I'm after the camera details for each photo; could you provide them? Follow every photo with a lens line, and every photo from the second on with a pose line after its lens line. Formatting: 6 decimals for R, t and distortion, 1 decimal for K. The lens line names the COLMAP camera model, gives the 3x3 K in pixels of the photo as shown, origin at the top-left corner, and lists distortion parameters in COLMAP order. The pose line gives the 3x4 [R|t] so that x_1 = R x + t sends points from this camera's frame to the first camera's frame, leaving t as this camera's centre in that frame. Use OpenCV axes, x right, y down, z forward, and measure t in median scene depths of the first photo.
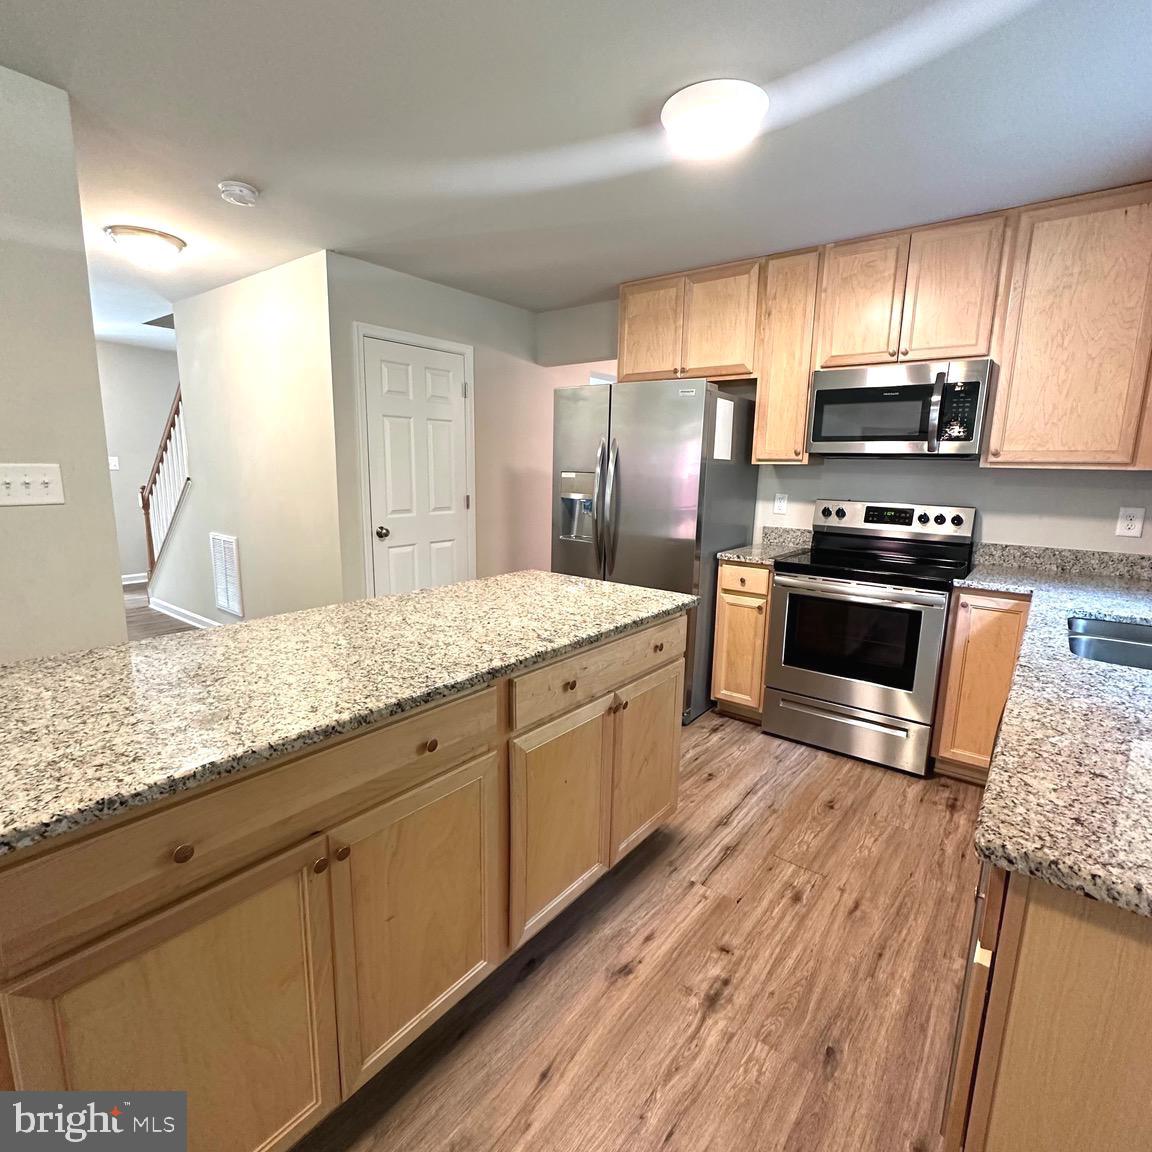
lens RADIAL K [[629.4, 0, 574.4], [0, 629.4, 584.5], [0, 0, 1]] dist [-0.003509, -0.000038]
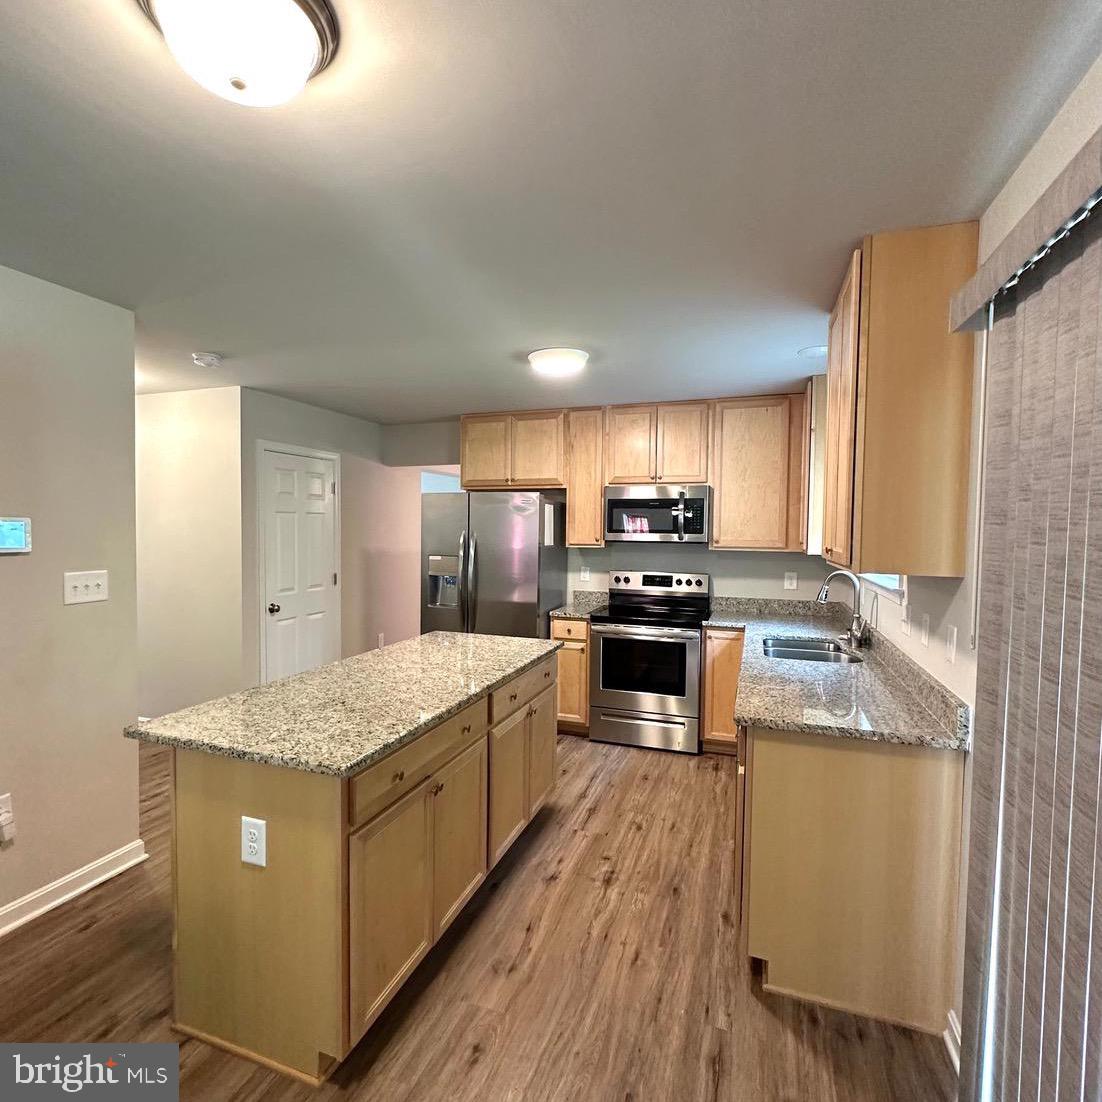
lens RADIAL K [[602.1, 0, 549.5], [0, 602.1, 559.1], [0, 0, 1]] dist [-0.003509, -0.000038]
pose [[0.949022, -0.022807, 0.314385, -0.228629], [0.065989, 0.989654, -0.127402, 0.004704], [-0.308226, 0.141653, 0.940708, -0.321421]]
